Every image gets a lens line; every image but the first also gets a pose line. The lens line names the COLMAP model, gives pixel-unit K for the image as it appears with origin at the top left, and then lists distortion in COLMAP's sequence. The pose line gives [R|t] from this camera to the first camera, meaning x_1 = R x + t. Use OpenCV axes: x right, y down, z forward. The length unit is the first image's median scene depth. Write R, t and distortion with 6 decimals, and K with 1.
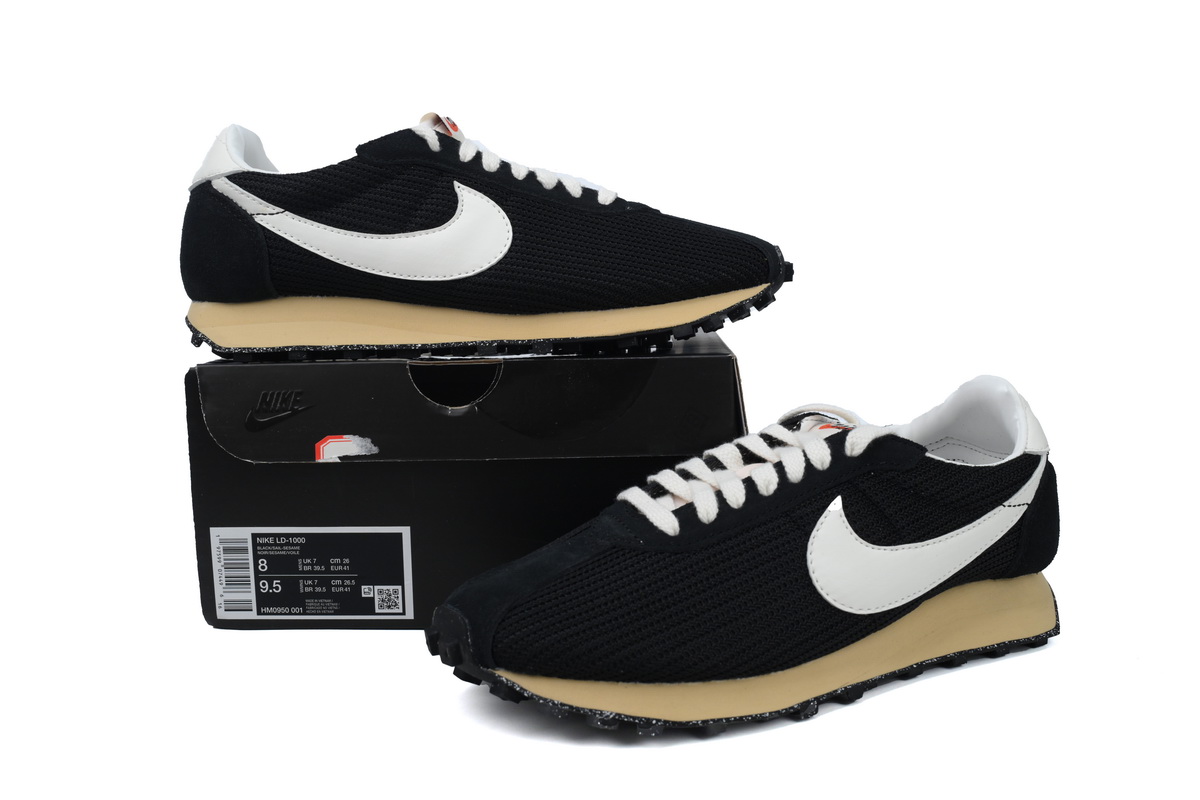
lens RADIAL K [[1087.8, 0, 600.0], [0, 1087.8, 400.0], [0, 0, 1]] dist [-0.001333, -0.000547]
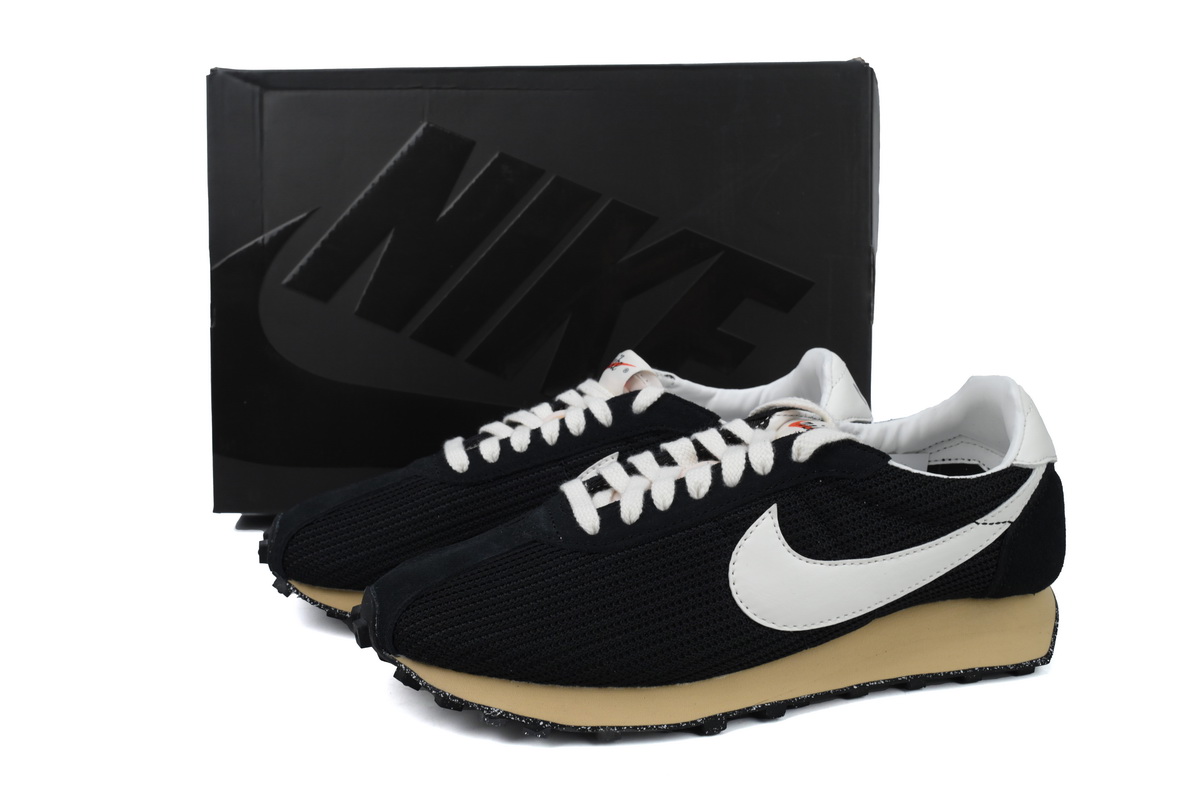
lens RADIAL K [[1087.8, 0, 600.0], [0, 1087.8, 400.0], [0, 0, 1]] dist [-0.001333, -0.000547]
pose [[0.978163, 0.047805, -0.202266, 0.259503], [-0.034859, 0.997138, 0.067092, -0.060354], [0.204894, -0.058576, 0.977030, 0.051397]]
